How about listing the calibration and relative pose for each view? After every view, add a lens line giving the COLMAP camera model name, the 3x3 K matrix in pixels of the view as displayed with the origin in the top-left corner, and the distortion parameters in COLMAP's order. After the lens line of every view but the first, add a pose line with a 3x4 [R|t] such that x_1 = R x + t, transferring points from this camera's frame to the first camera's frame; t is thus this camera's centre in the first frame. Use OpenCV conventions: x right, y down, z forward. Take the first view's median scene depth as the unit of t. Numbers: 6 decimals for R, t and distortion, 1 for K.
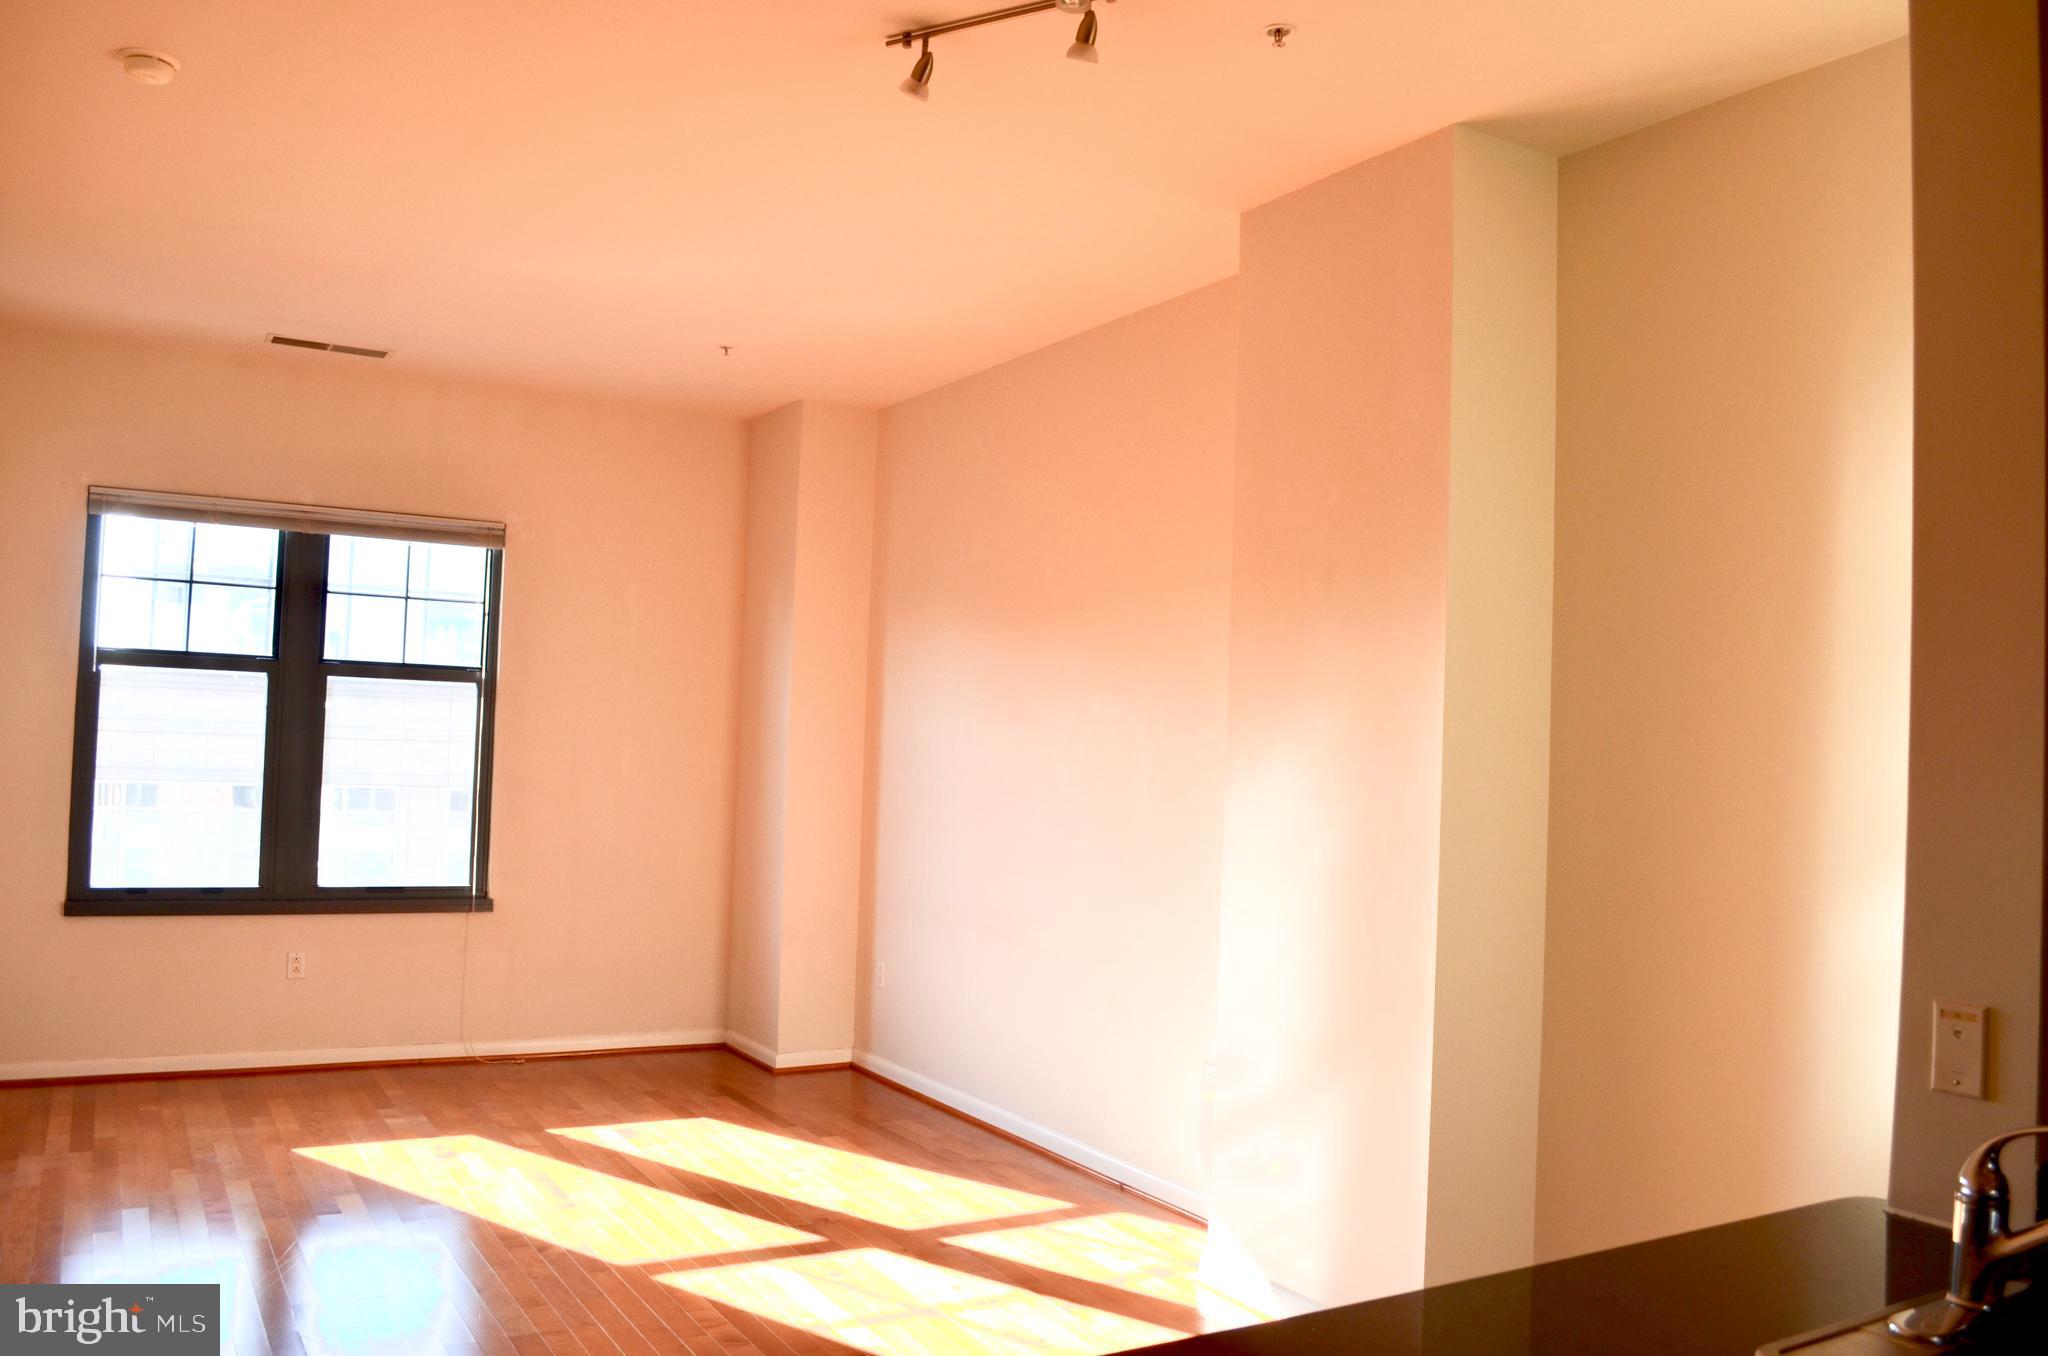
lens RADIAL K [[1614.0, 0, 1025.3], [0, 1614.0, 676.2], [0, 0, 1]] dist [-0.093169, 0.030252]
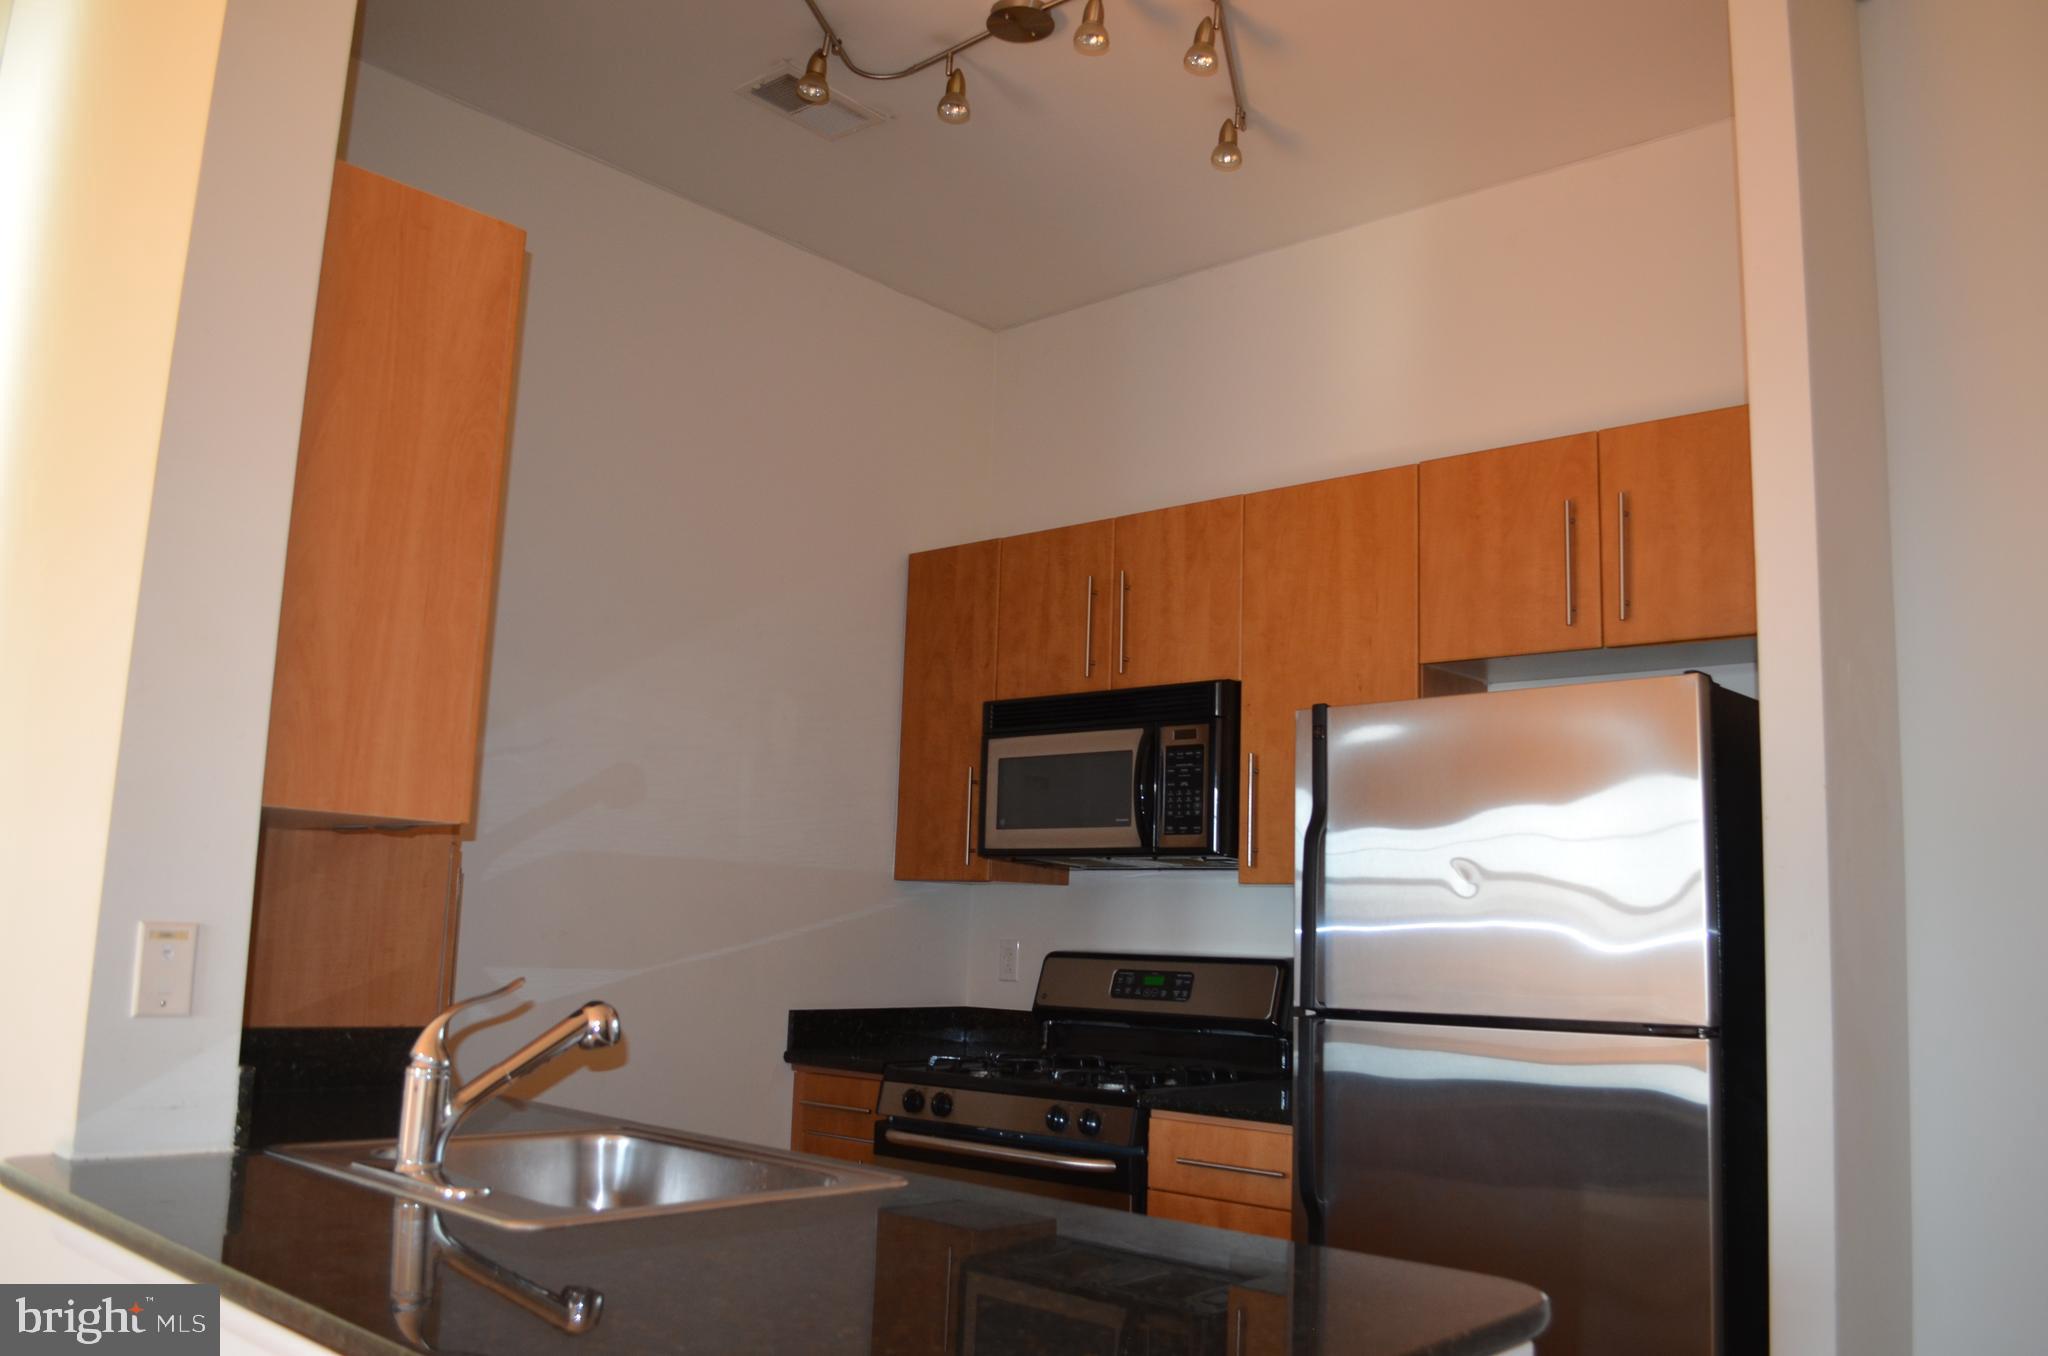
lens RADIAL K [[1614.0, 0, 1035.5], [0, 1614.0, 681.8], [0, 0, 1]] dist [-0.093169, 0.030252]
pose [[-0.301442, 0.107250, 0.947433, -0.539168], [-0.072427, 0.988207, -0.134909, 0.152968], [-0.950730, -0.109288, -0.290119, 0.783501]]
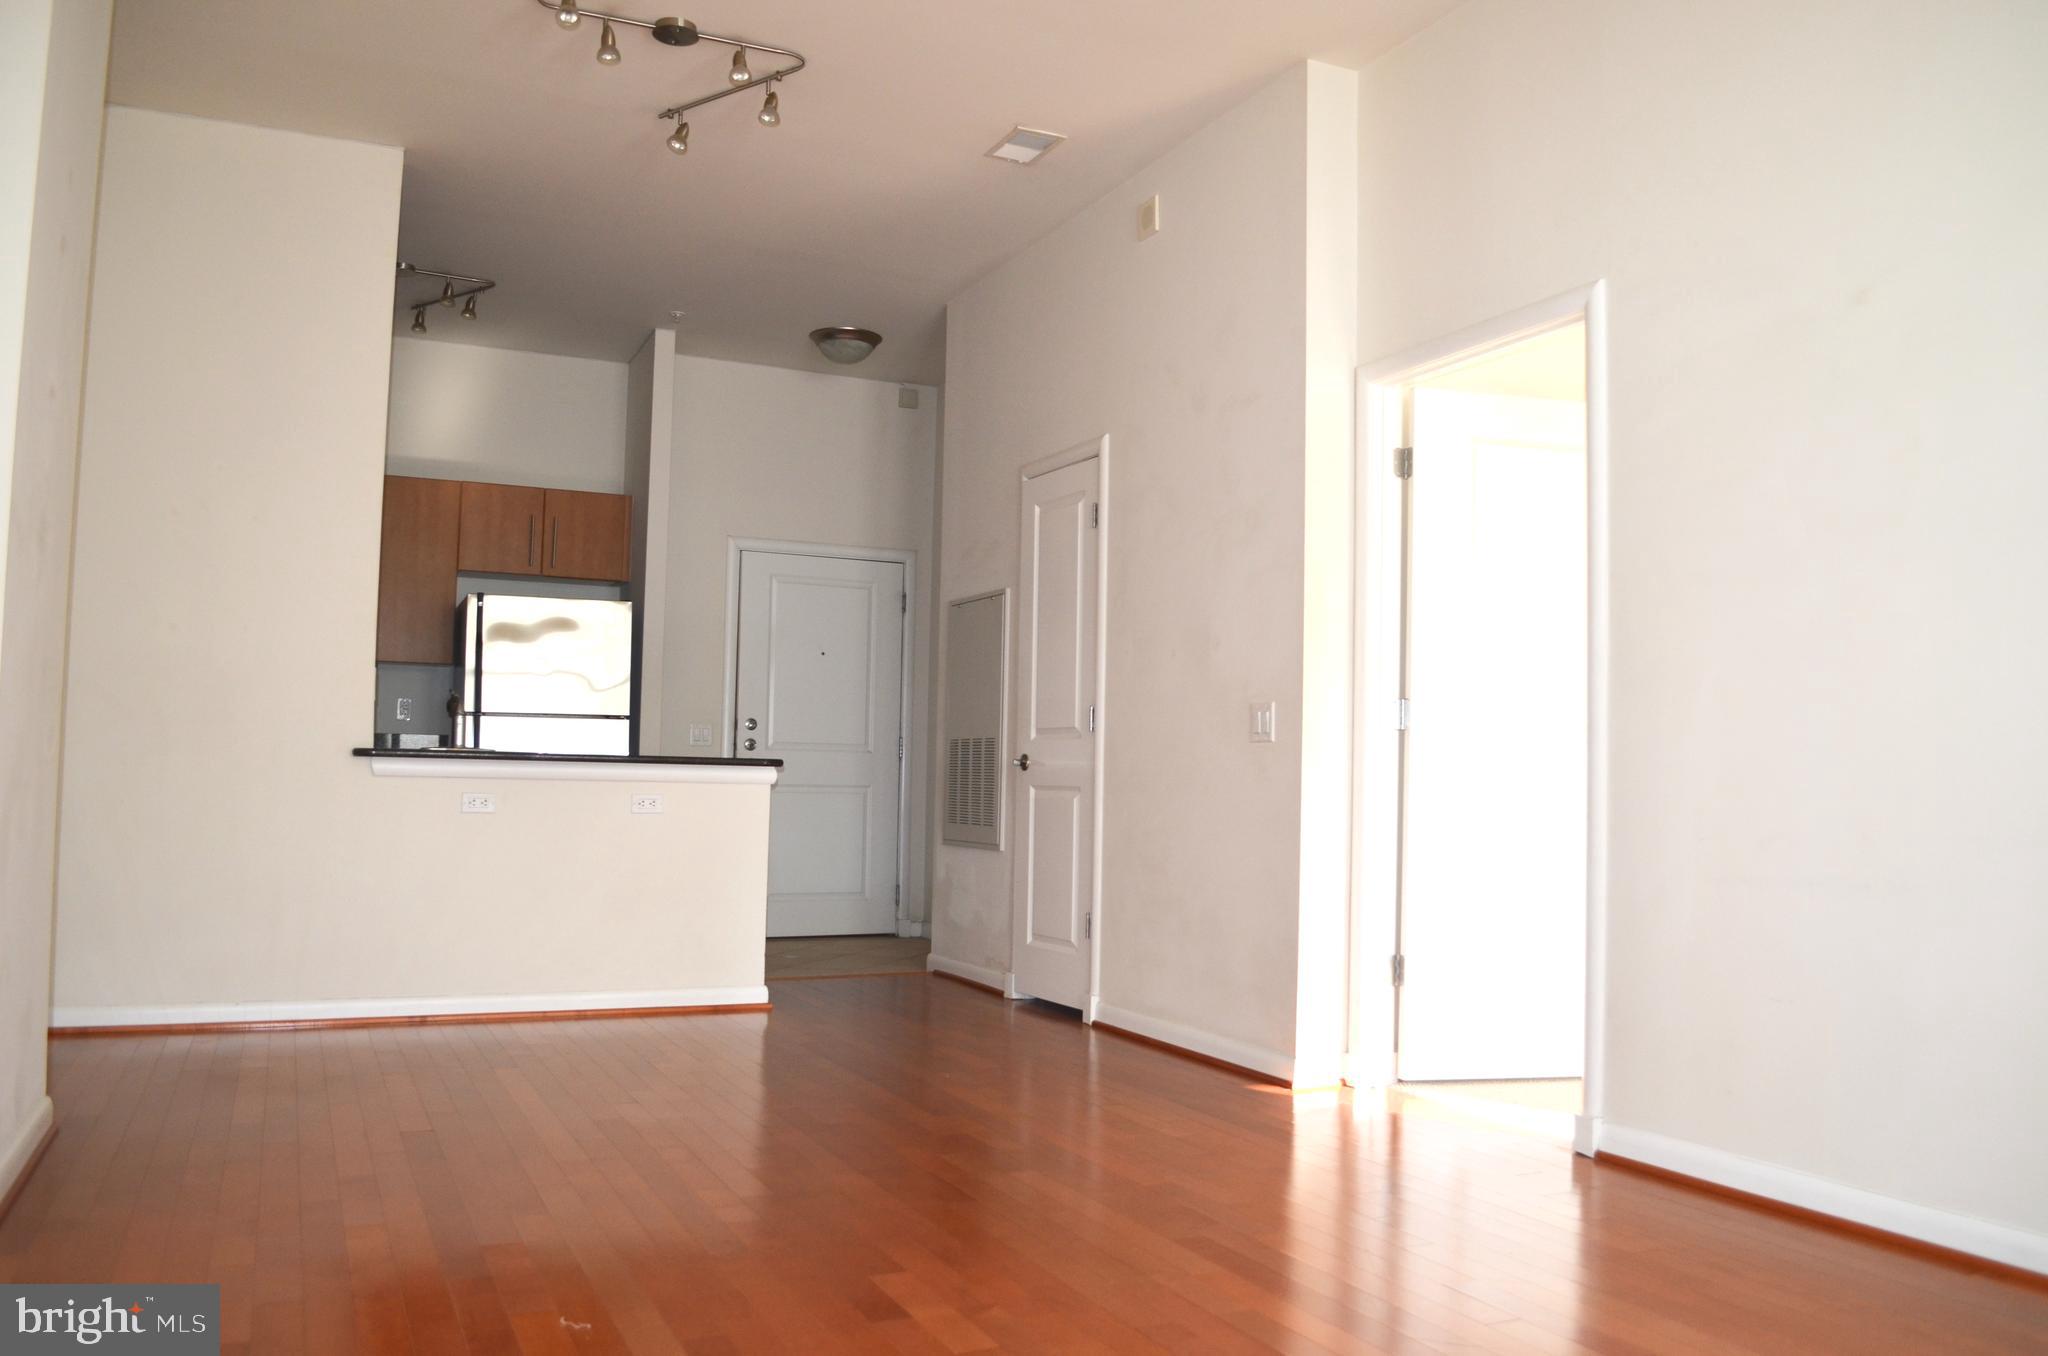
lens RADIAL K [[1614.0, 0, 1039.7], [0, 1614.0, 678.1], [0, 0, 1]] dist [-0.093169, 0.030252]
pose [[-0.994234, -0.040403, 0.099329, -0.891196], [-0.049223, 0.994902, -0.088014, 0.426657], [-0.095267, -0.092396, -0.991154, 3.782577]]
